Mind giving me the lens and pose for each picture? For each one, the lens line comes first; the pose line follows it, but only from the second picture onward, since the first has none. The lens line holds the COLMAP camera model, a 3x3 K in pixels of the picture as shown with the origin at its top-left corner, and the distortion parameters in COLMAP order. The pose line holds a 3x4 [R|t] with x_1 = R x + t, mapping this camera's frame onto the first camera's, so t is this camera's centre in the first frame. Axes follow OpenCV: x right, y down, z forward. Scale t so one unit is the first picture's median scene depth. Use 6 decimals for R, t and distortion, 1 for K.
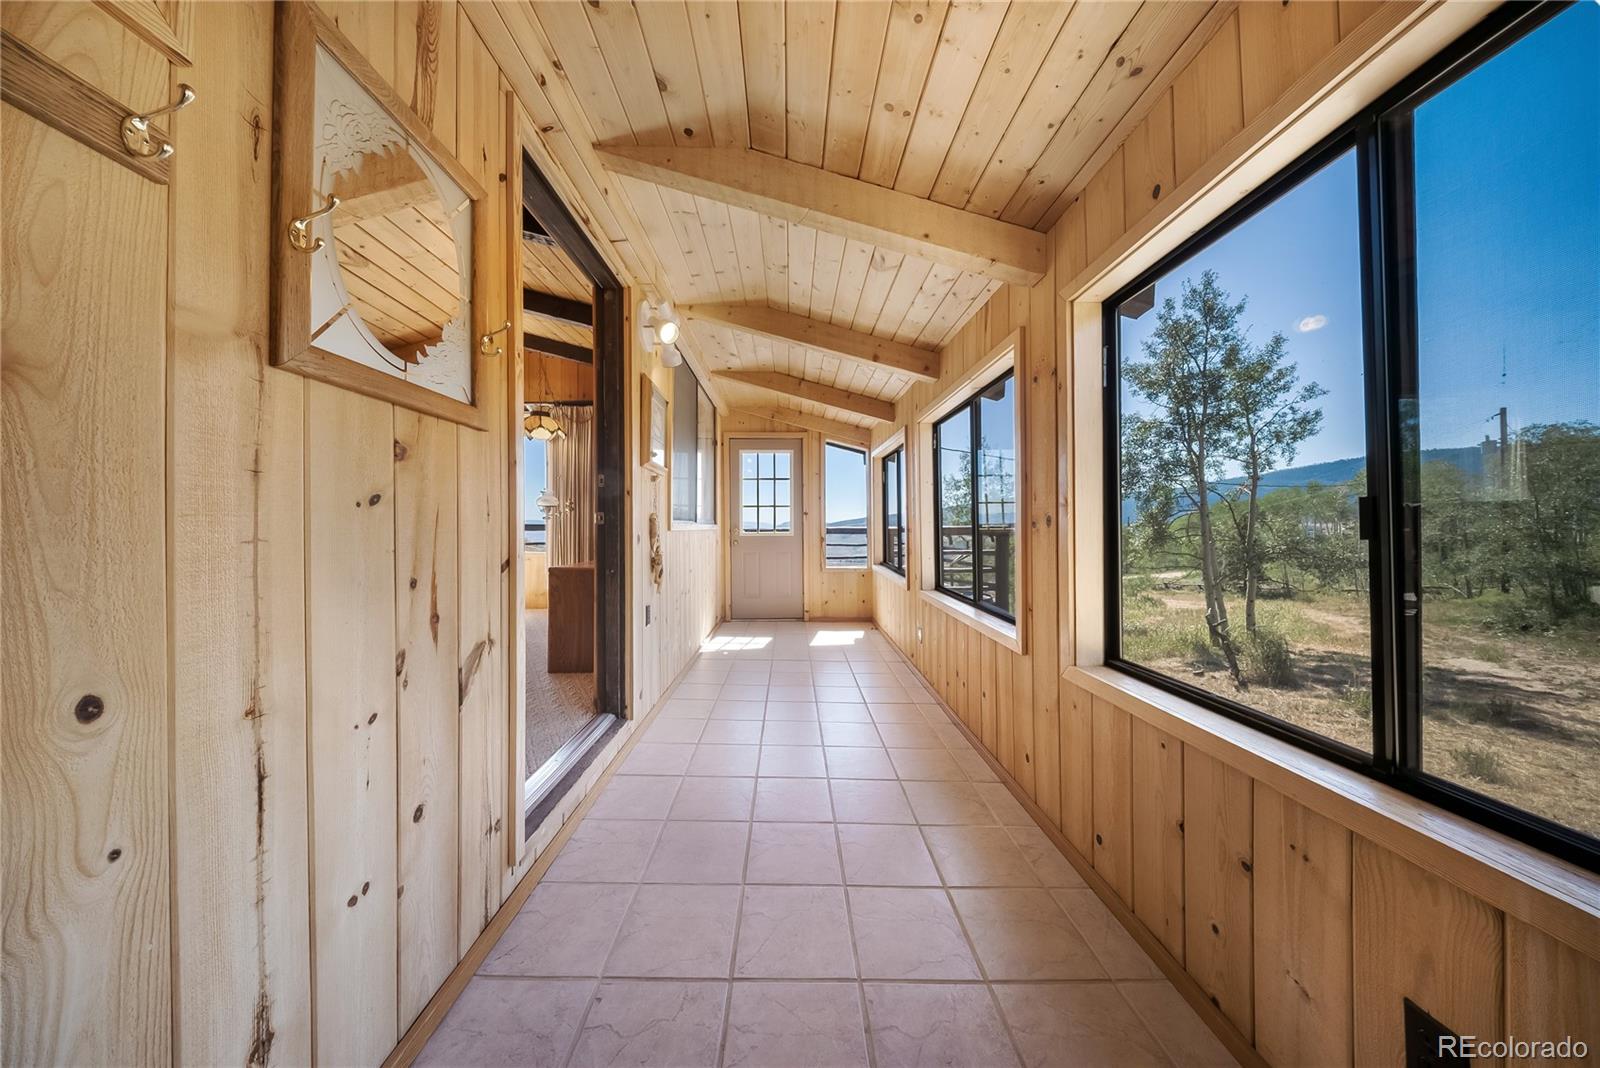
lens RADIAL K [[481.0, 0, 794.0], [0, 481.0, 522.0], [0, 0, 1]] dist [-0.005674, -0.000697]
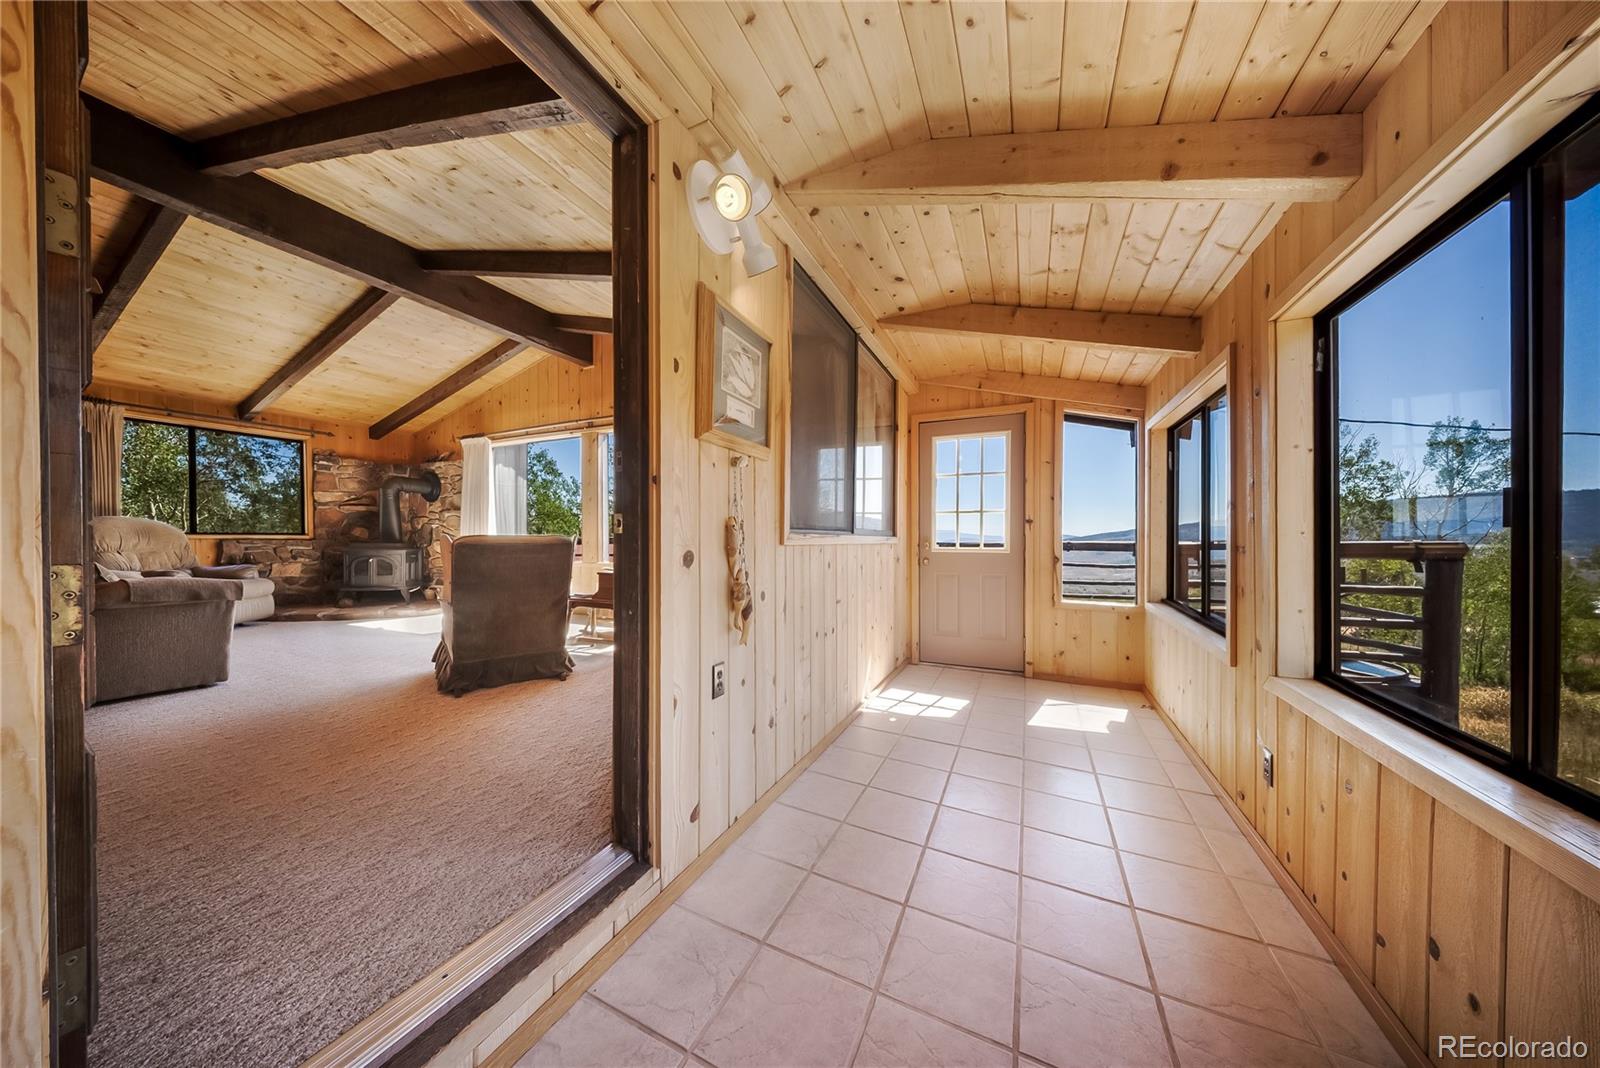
lens RADIAL K [[481.0, 0, 801.6], [0, 481.0, 541.7], [0, 0, 1]] dist [-0.005674, -0.000697]
pose [[0.900394, 0.009451, -0.434973, 0.034963], [-0.003246, 0.999882, 0.015007, 0.002896], [0.435064, -0.012100, 0.900318, 0.277658]]
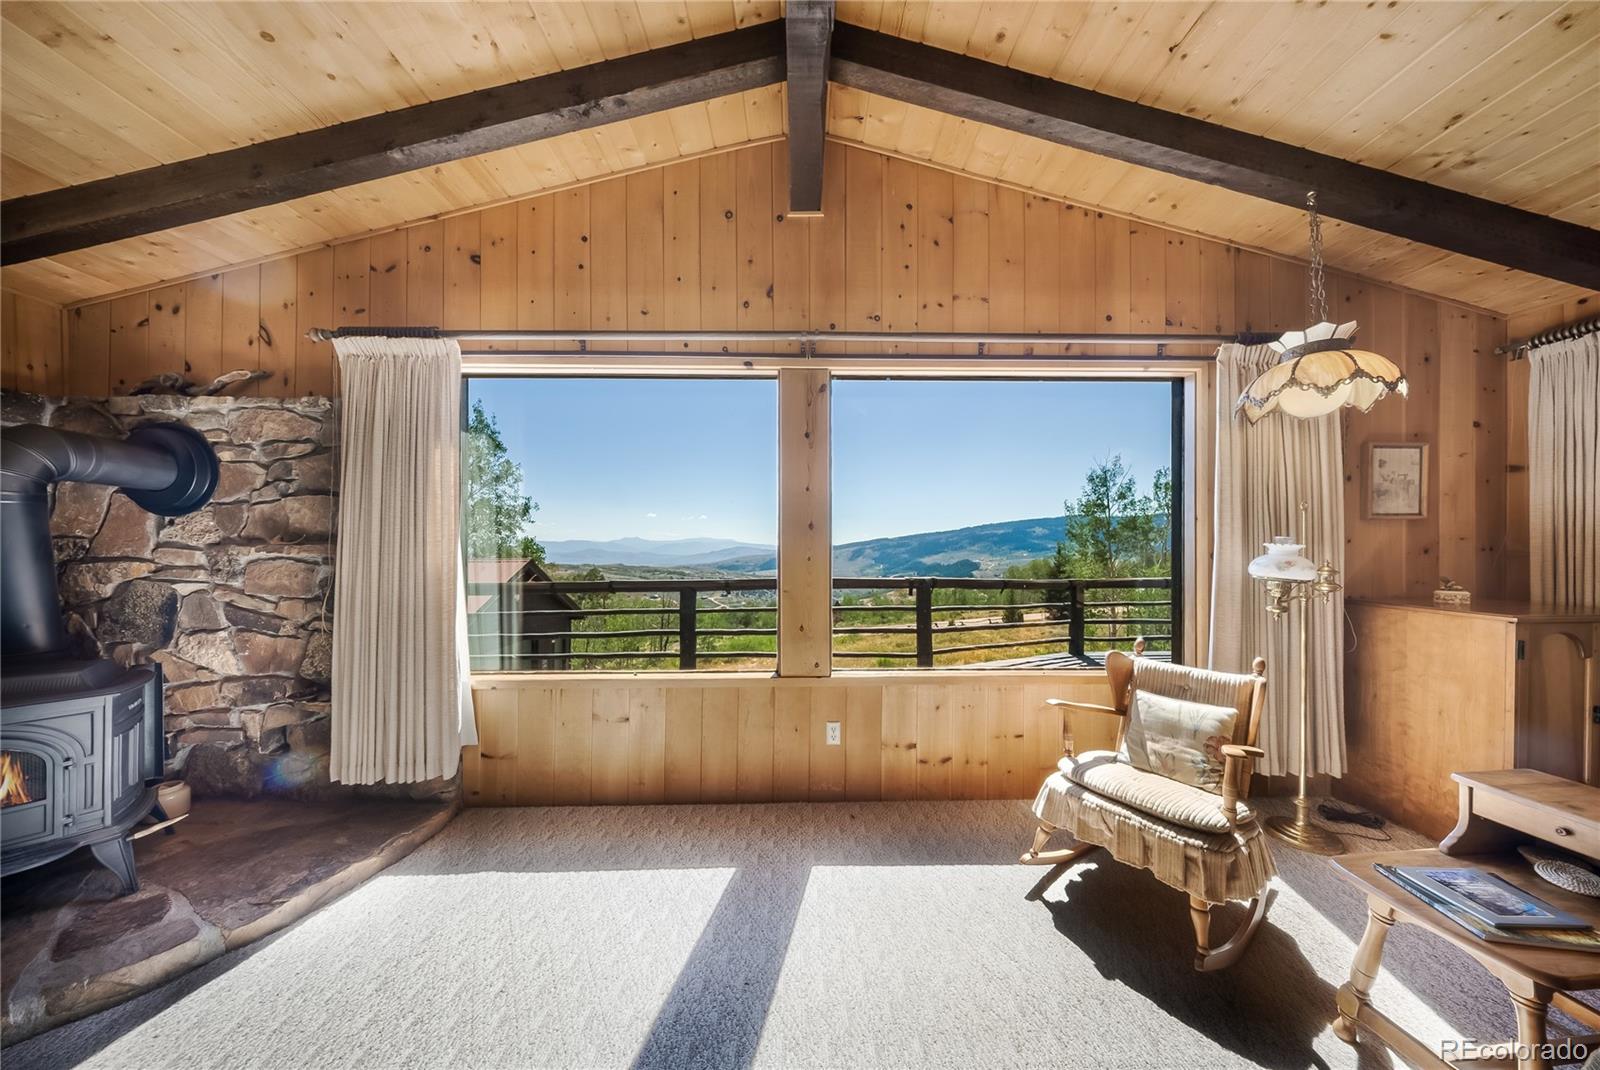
lens RADIAL K [[481.0, 0, 792.5], [0, 481.0, 544.7], [0, 0, 1]] dist [-0.005674, -0.000697]
pose [[0.999992, 0.003446, -0.002158, -1.060488], [-0.003437, 0.999985, 0.004356, -0.071906], [0.002173, -0.004349, 0.999988, 0.650492]]
